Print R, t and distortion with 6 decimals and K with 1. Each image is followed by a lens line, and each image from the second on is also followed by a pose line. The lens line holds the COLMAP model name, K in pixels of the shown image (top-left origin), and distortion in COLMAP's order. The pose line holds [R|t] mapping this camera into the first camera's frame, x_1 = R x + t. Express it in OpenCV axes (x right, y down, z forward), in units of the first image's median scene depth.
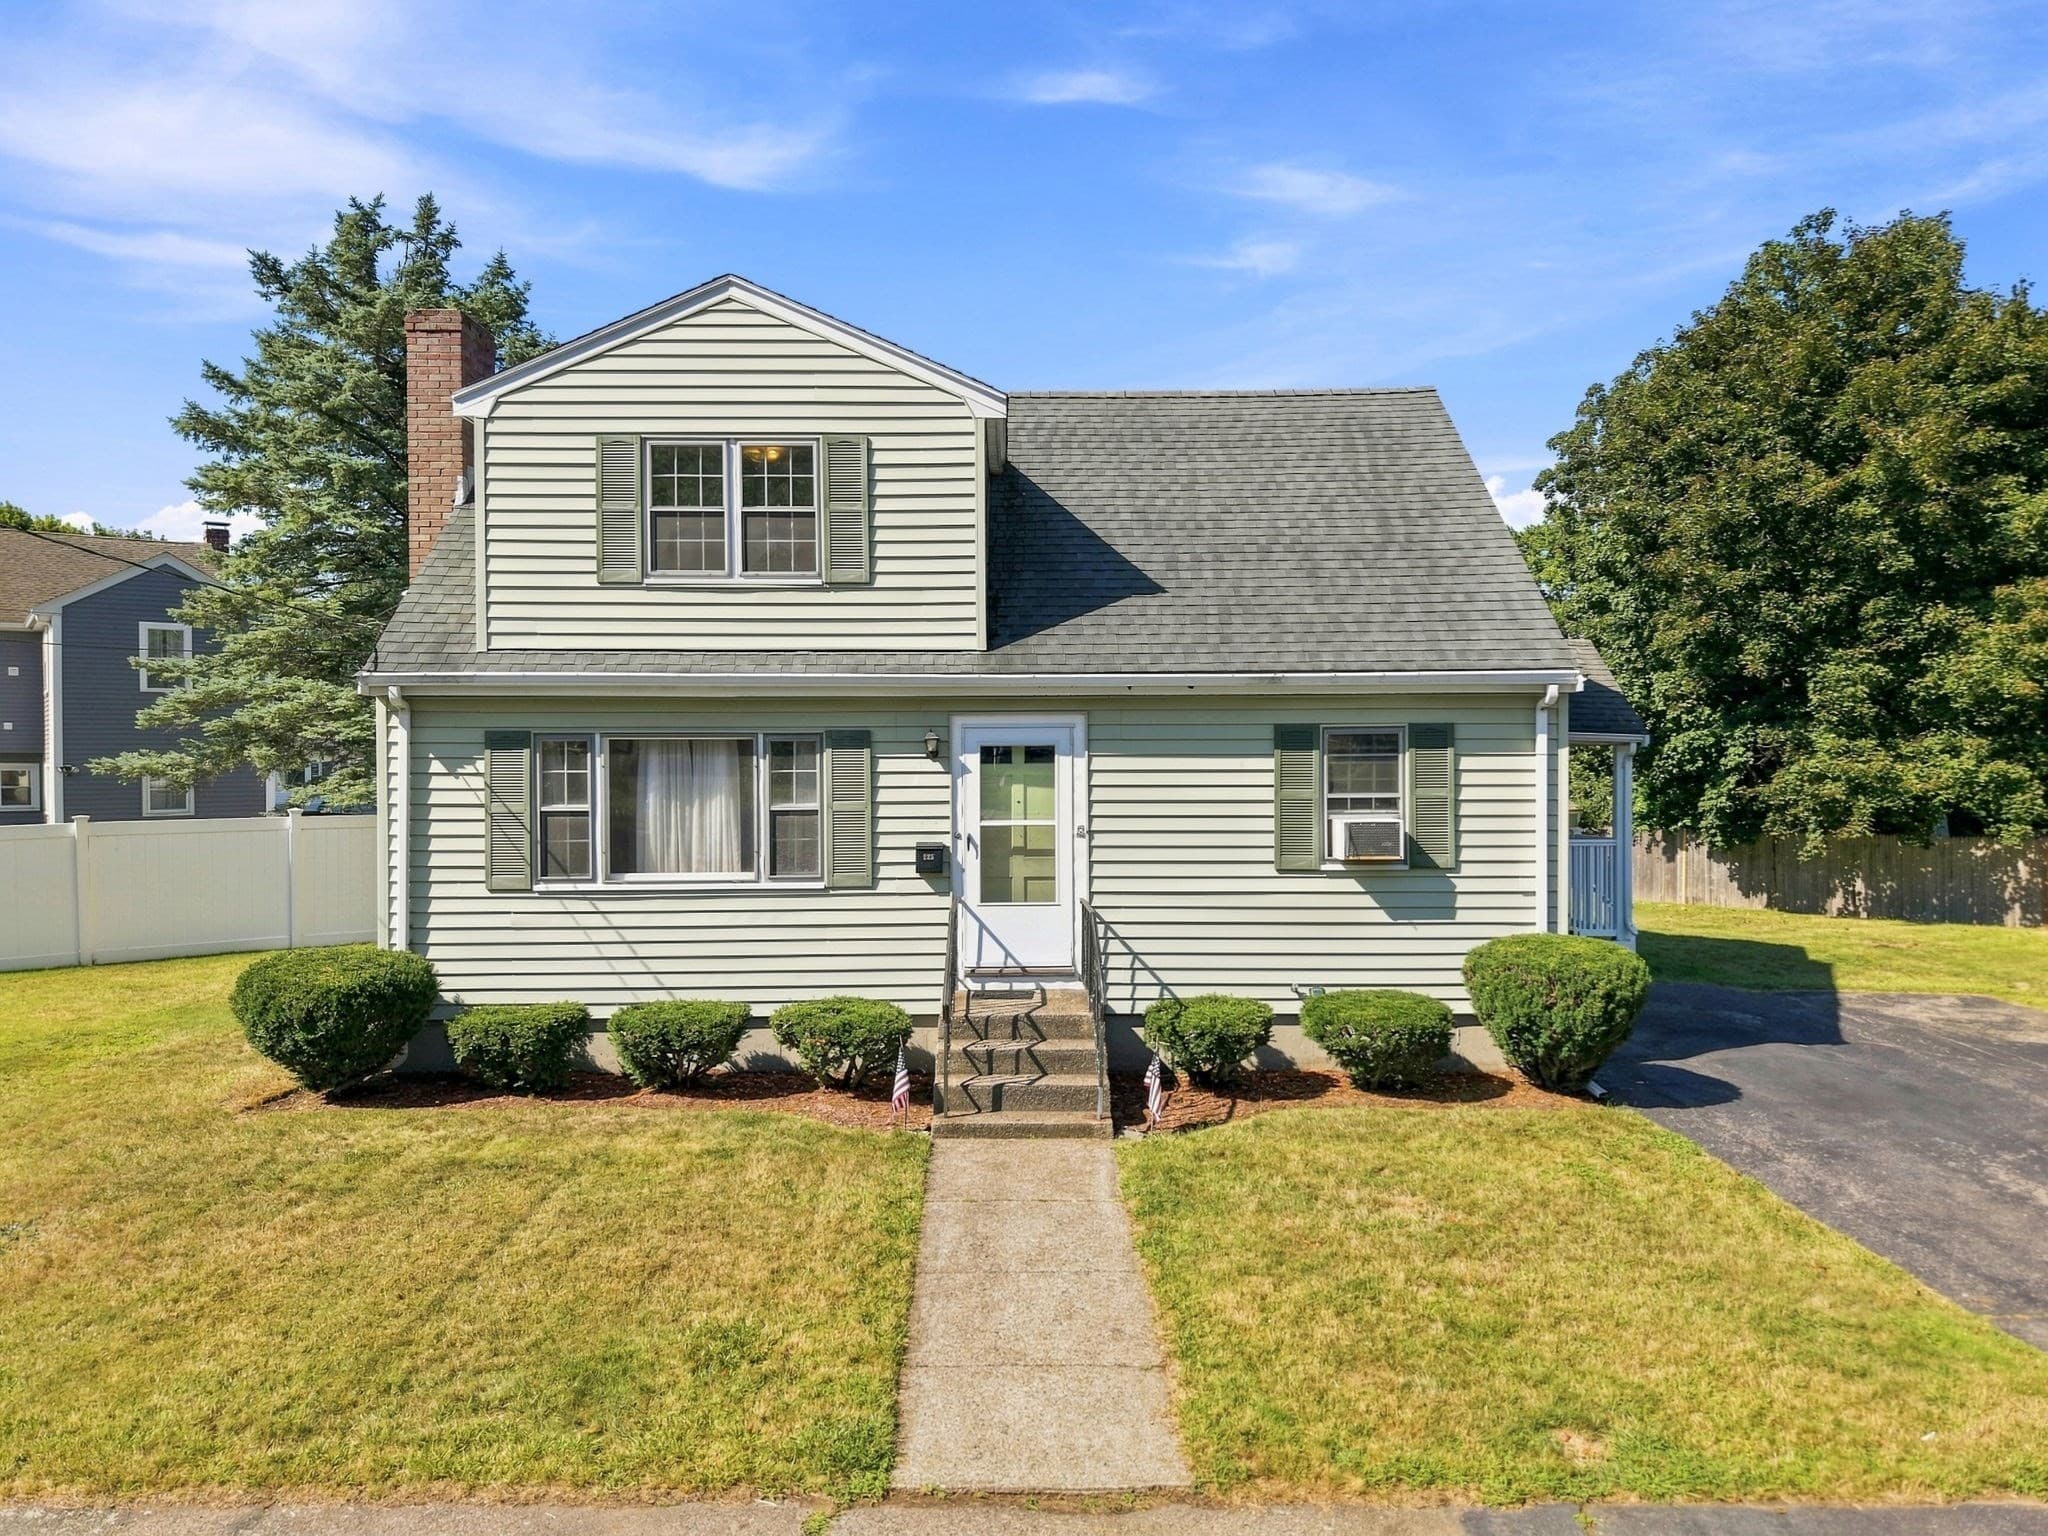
lens RADIAL K [[1370.7, 0, 1021.4], [0, 1370.7, 783.9], [0, 0, 1]] dist [-0.000955, 0.005472]
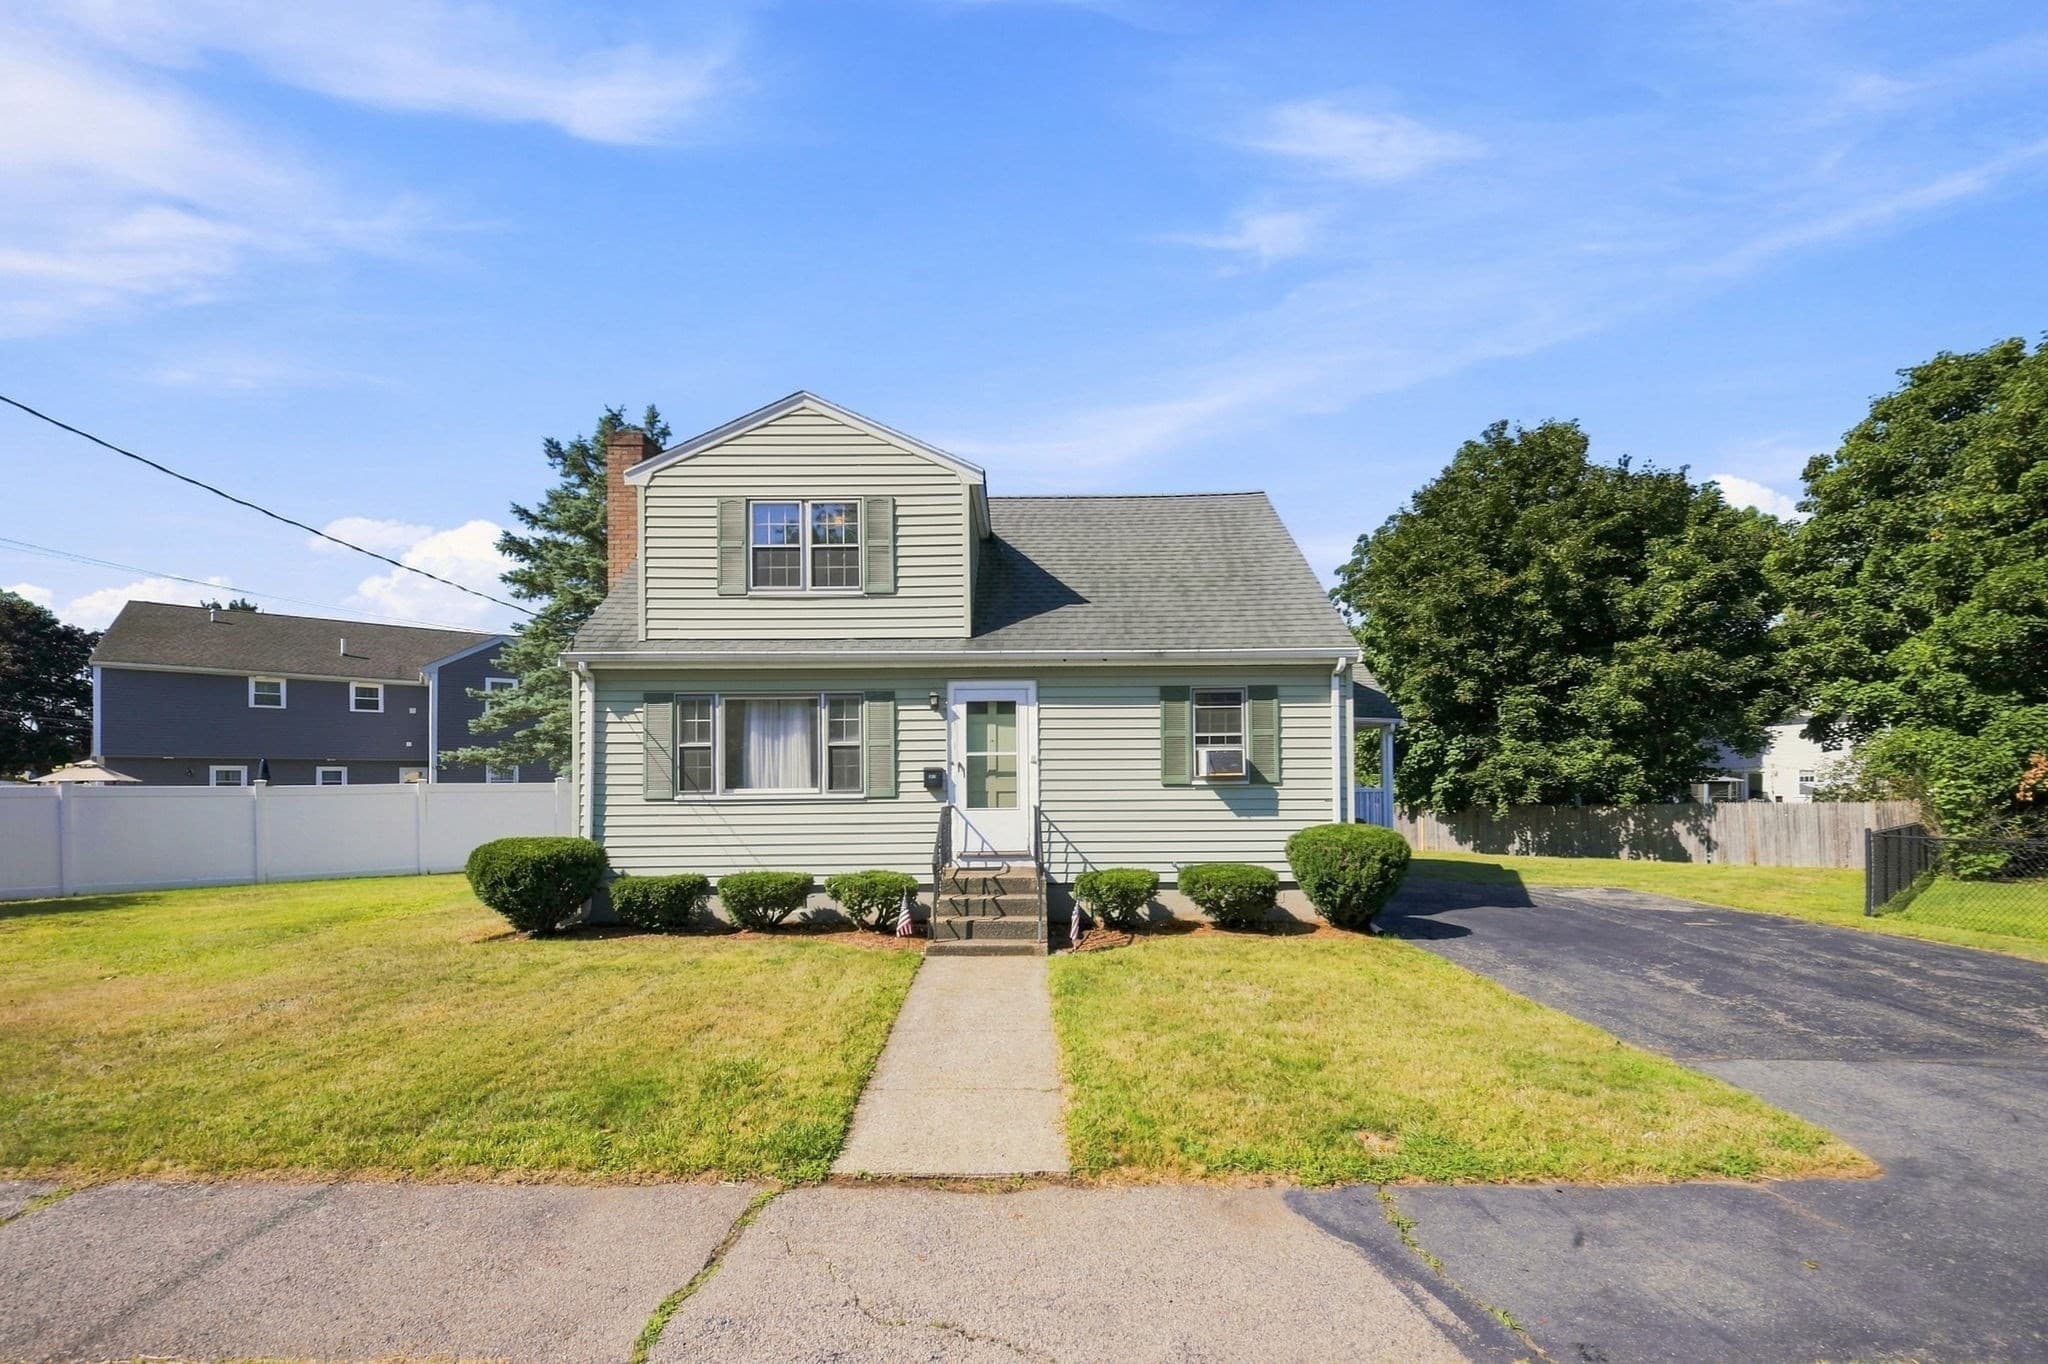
lens RADIAL K [[808.7, 0, 1029.9], [0, 808.7, 755.9], [0, 0, 1]] dist [0.000506, -0.000223]
pose [[0.999979, 0.005457, 0.003366, 0.037855], [-0.005288, 0.998820, -0.048268, 0.075678], [-0.003625, 0.048250, 0.998829, 0.109168]]
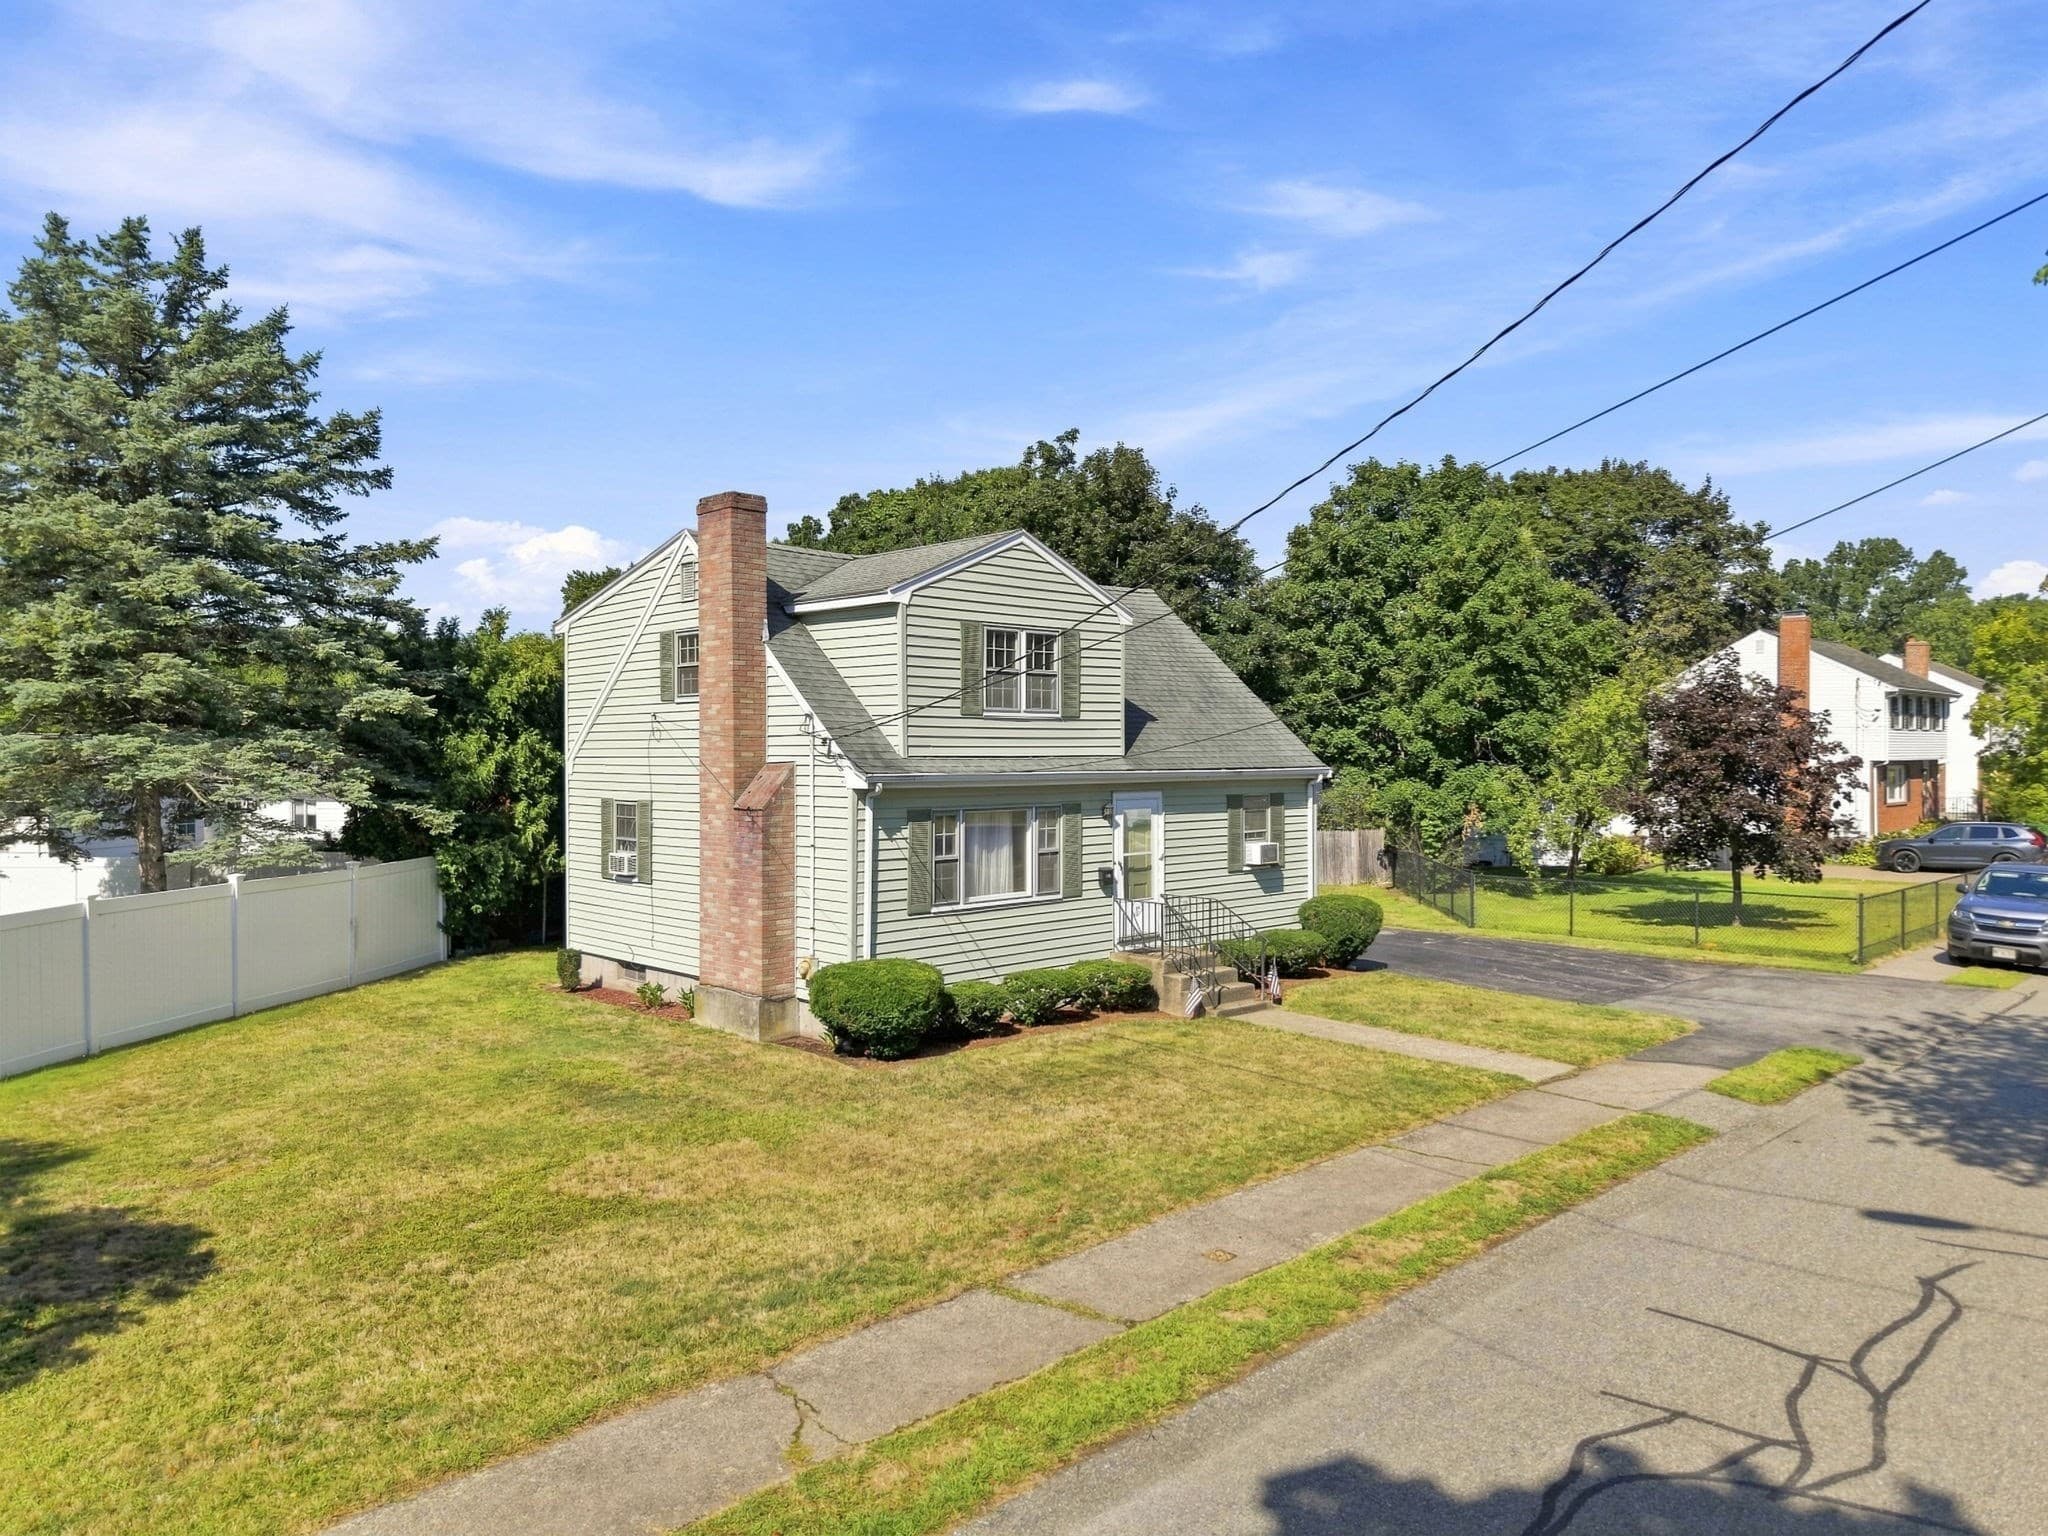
lens RADIAL K [[1407.1, 0, 1013.5], [0, 1407.1, 780.1], [0, 0, 1]] dist [-0.000950, -0.002814]
pose [[0.716551, -0.012038, 0.697431, -1.387889], [0.015571, 0.999878, 0.001260, -0.071496], [-0.697361, 0.009957, 0.716651, -0.193164]]
